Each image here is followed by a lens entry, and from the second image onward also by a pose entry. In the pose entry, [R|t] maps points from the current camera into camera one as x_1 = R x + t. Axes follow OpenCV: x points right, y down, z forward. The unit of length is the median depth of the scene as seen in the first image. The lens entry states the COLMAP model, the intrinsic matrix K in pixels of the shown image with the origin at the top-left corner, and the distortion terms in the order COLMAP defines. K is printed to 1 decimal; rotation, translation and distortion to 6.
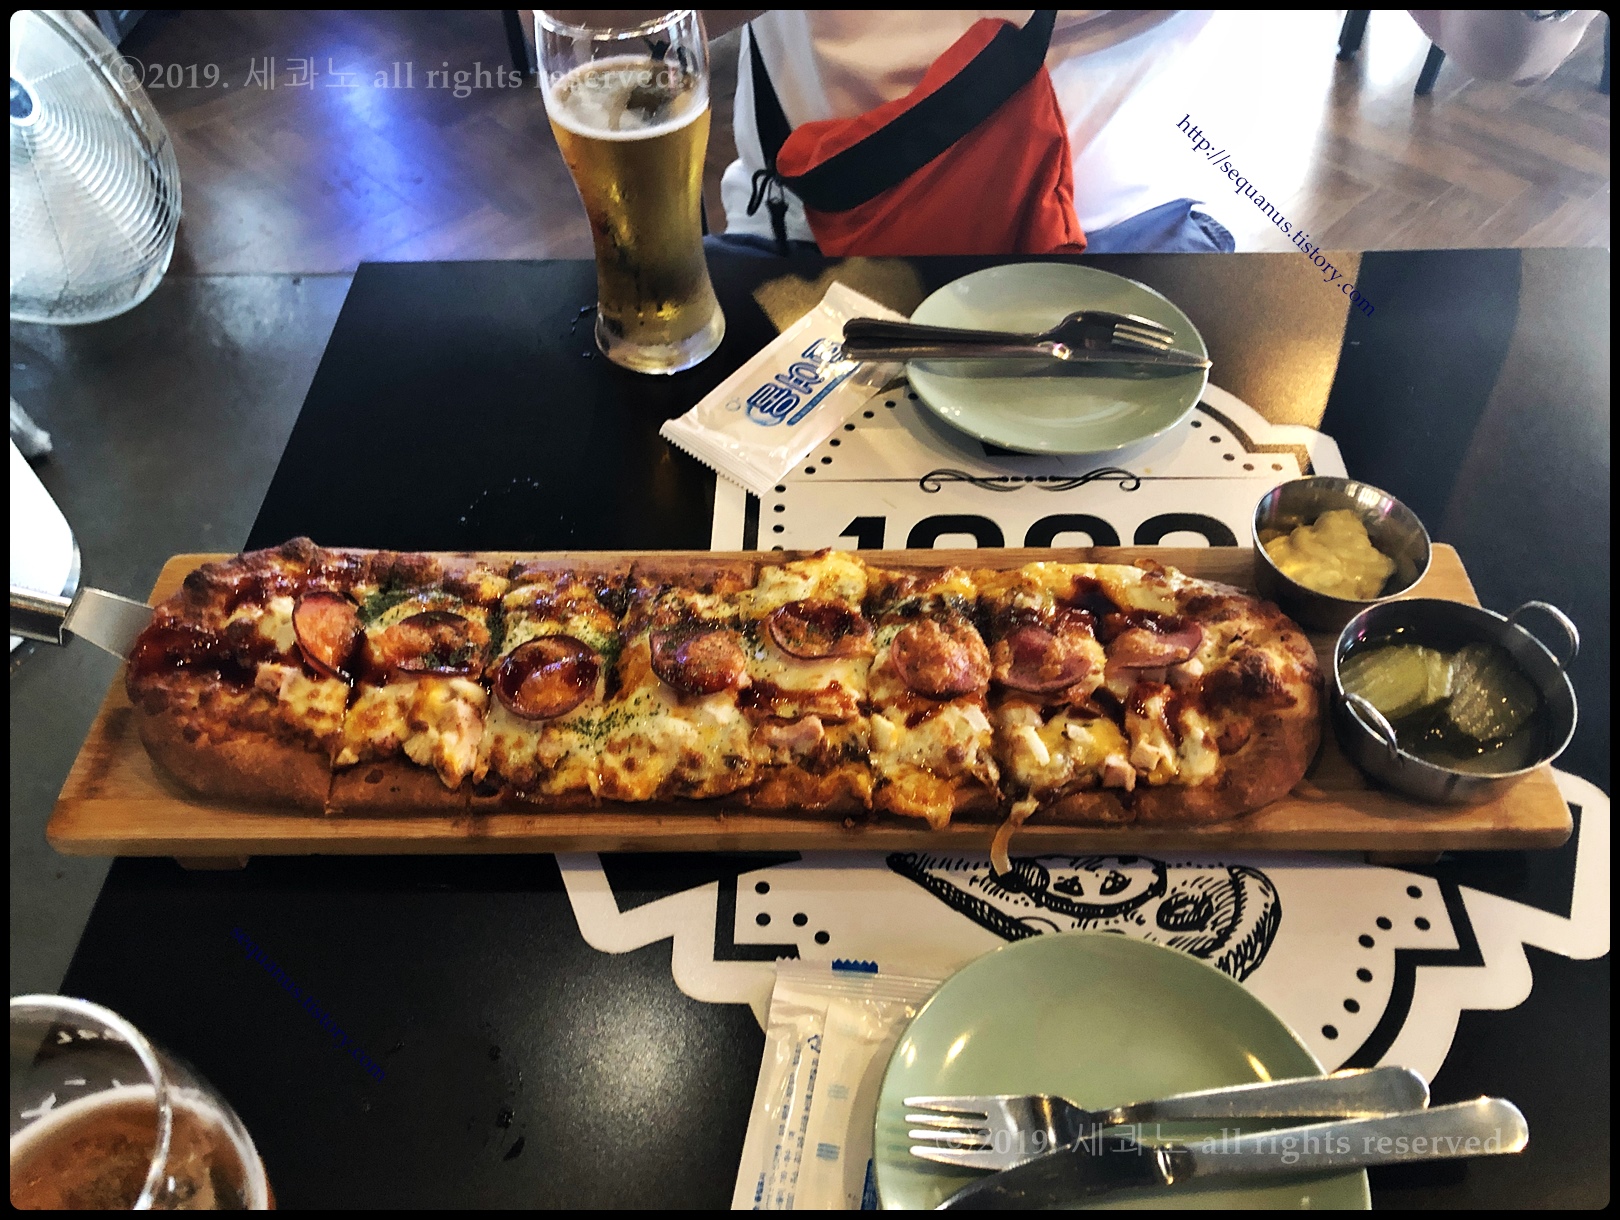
lens RADIAL K [[1332.3, 0, 810.4], [0, 1332.3, 576.6], [0, 0, 1]] dist [0.017365, -0.000598]
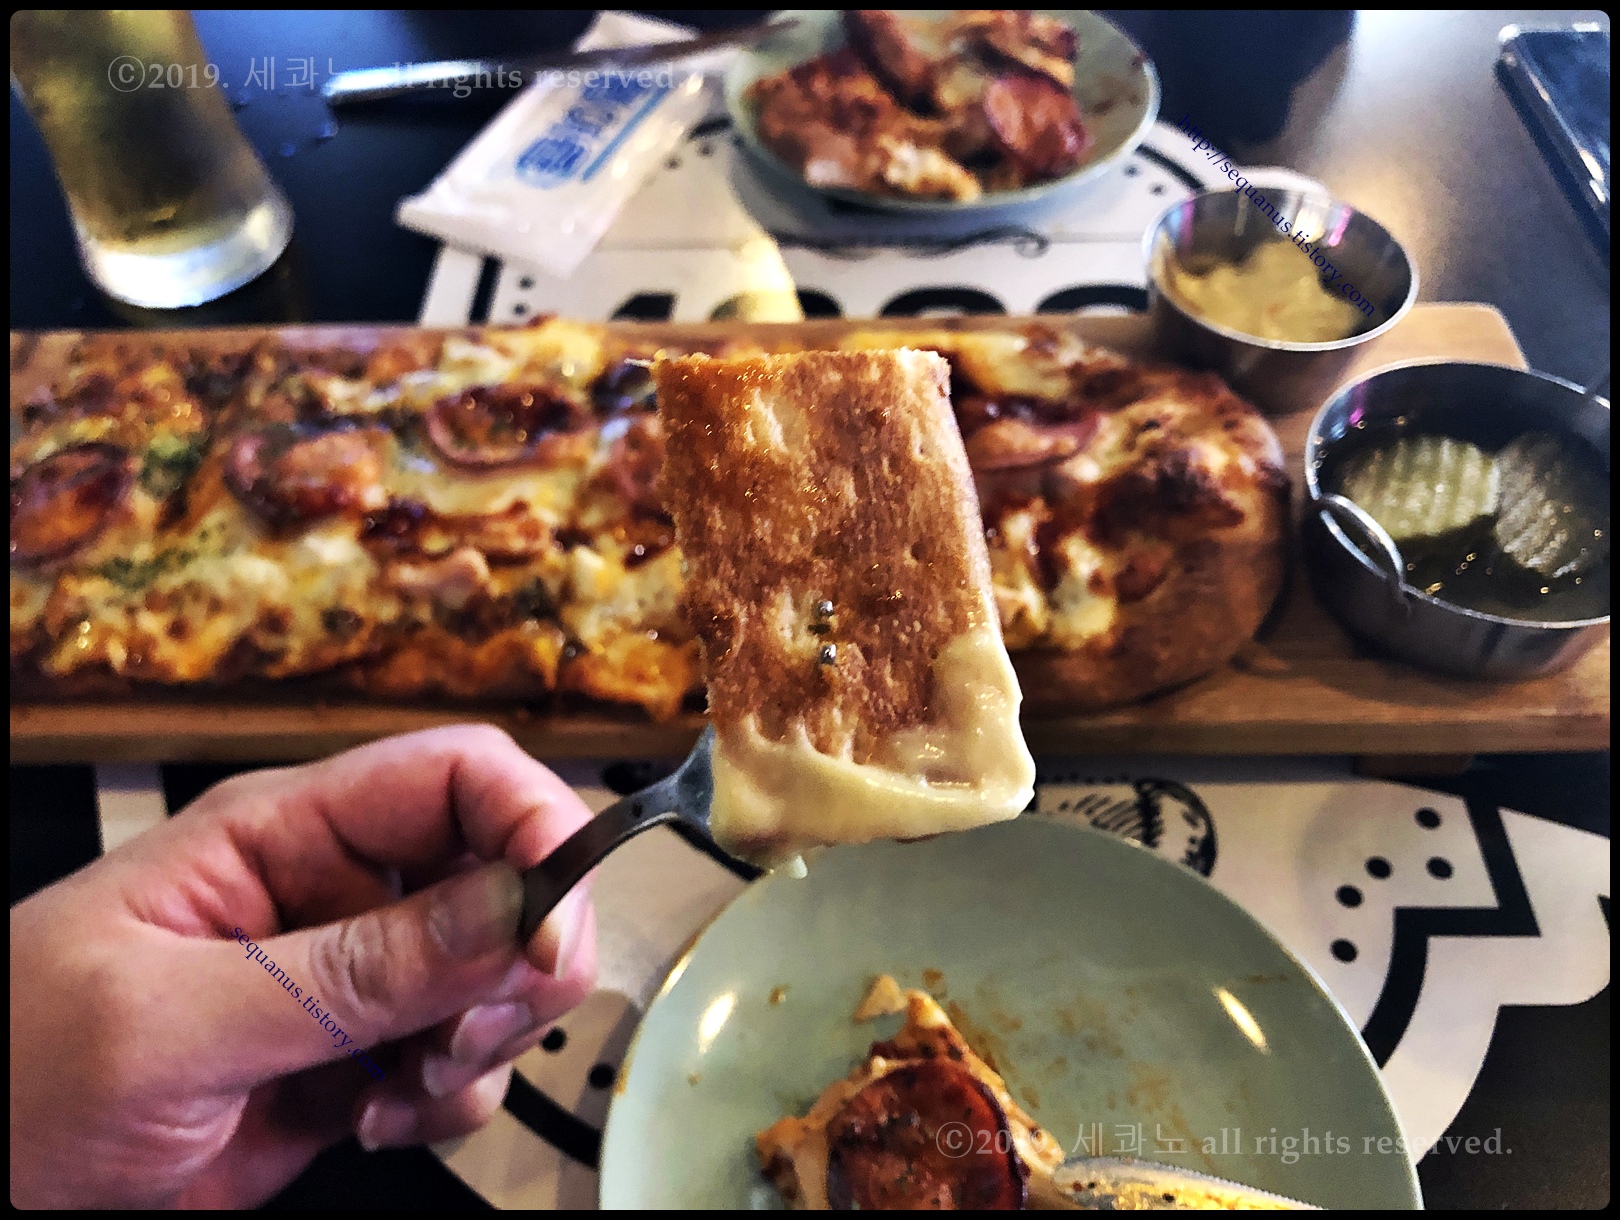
lens RADIAL K [[1305.8, 0, 830.9], [0, 1305.8, 611.2], [0, 0, 1]] dist [0.032583, 0.004859]
pose [[0.999899, -0.008774, -0.011149, 0.176490], [0.009468, 0.997918, 0.063802, 0.095378], [0.010566, -0.063901, 0.997900, 0.382327]]
